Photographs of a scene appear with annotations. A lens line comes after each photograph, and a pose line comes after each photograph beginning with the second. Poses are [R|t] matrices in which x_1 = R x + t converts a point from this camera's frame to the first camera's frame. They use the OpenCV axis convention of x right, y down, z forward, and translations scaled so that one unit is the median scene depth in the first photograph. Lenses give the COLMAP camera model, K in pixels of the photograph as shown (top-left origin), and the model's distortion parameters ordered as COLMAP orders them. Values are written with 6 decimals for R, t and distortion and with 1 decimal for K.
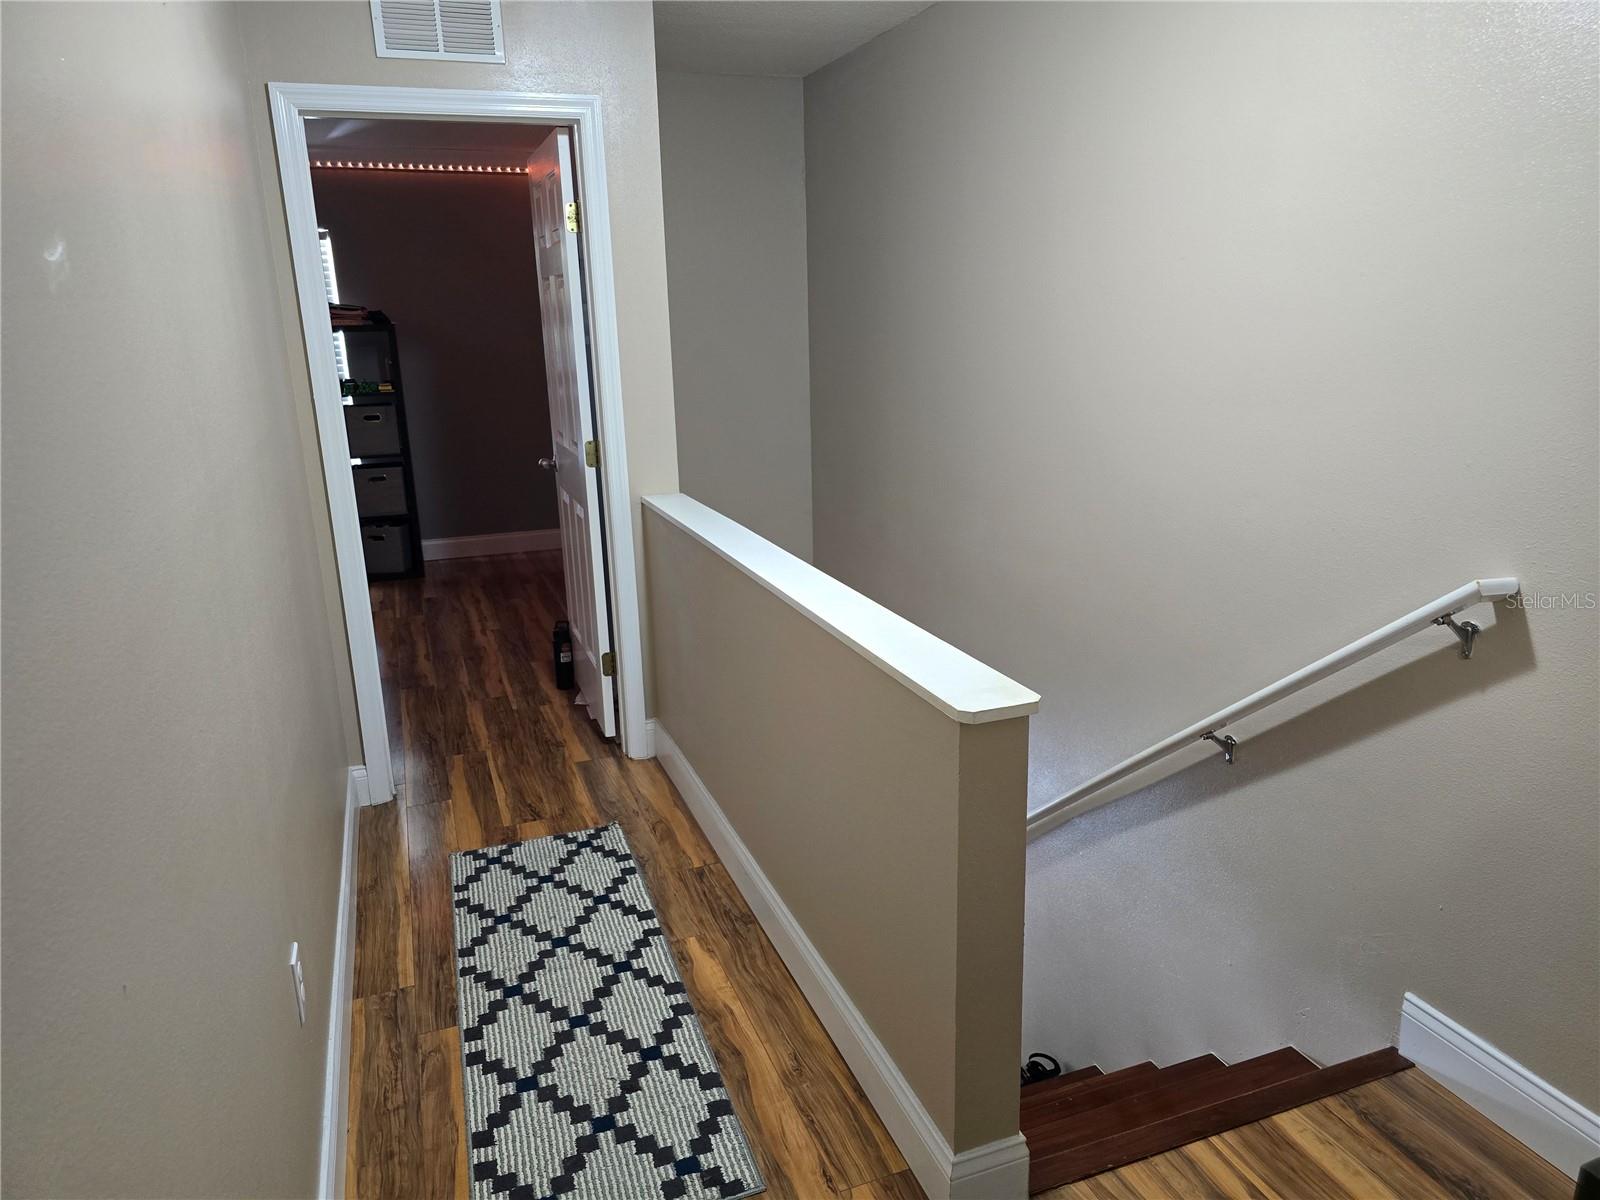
lens RADIAL K [[1069.0, 0, 802.1], [0, 1069.0, 599.5], [0, 0, 1]] dist [0.045079, -0.016583]
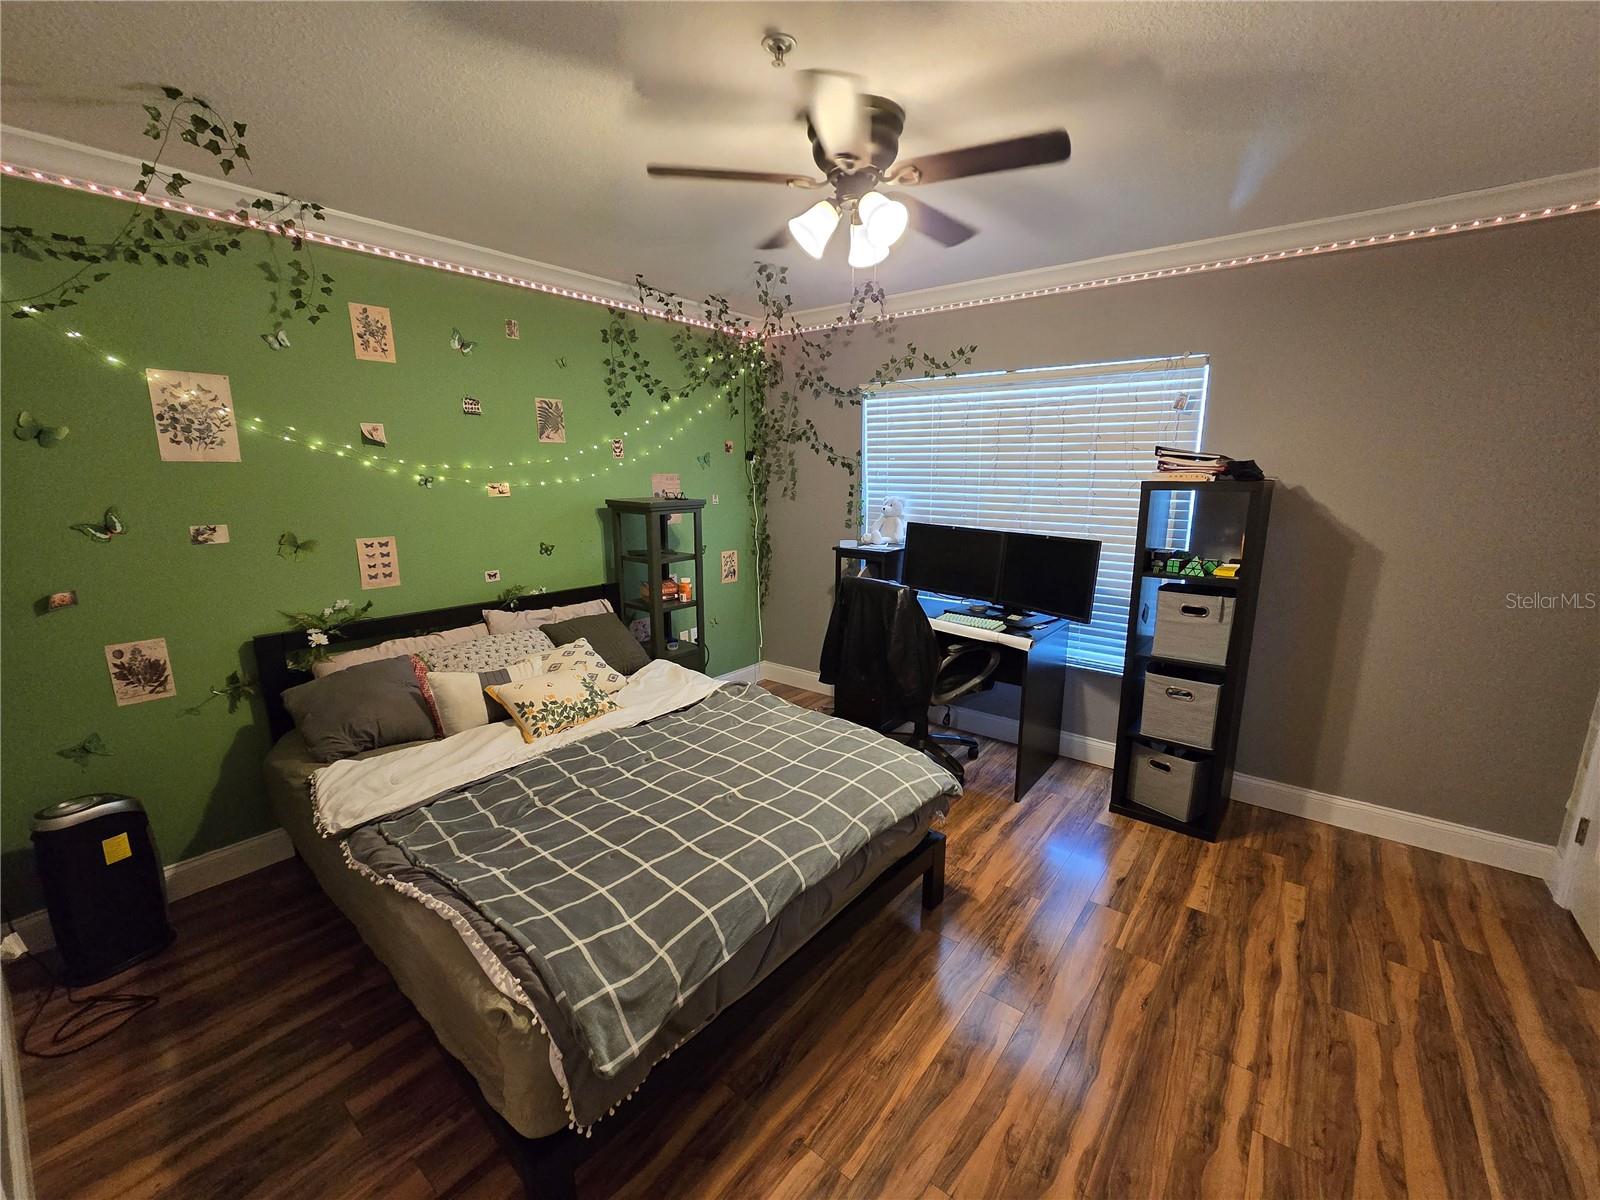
lens RADIAL K [[656.9, 0, 808.9], [0, 656.9, 604.3], [0, 0, 1]] dist [-0.000599, 0.000832]
pose [[0.518058, 0.200577, -0.831496, -0.245884], [-0.232965, 0.968453, 0.088467, -0.215631], [0.823009, 0.147879, 0.548442, 0.787539]]
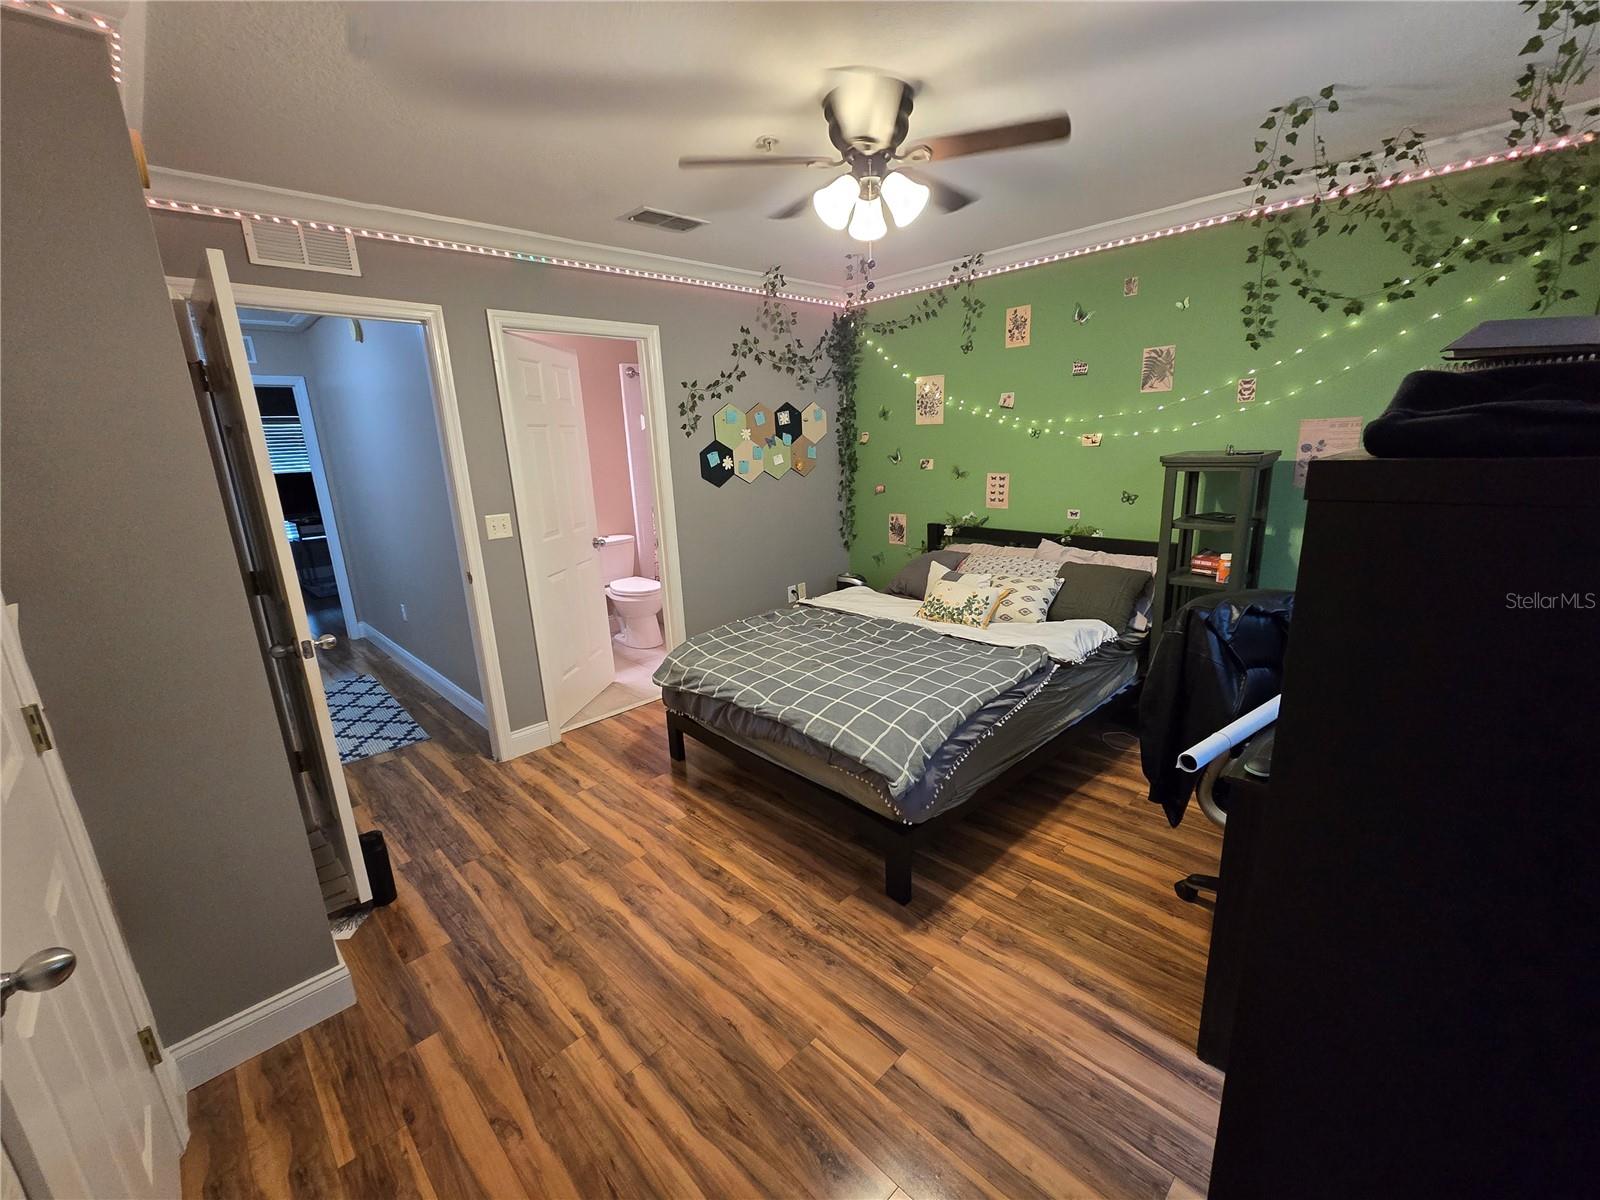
lens RADIAL K [[656.9, 0, 800.8], [0, 656.9, 604.7], [0, 0, 1]] dist [-0.000599, 0.000832]
pose [[-0.911335, 0.163636, -0.377746, -0.370441], [-0.041499, 0.876411, 0.479772, -0.391410], [0.409569, 0.452909, -0.791913, 1.473504]]
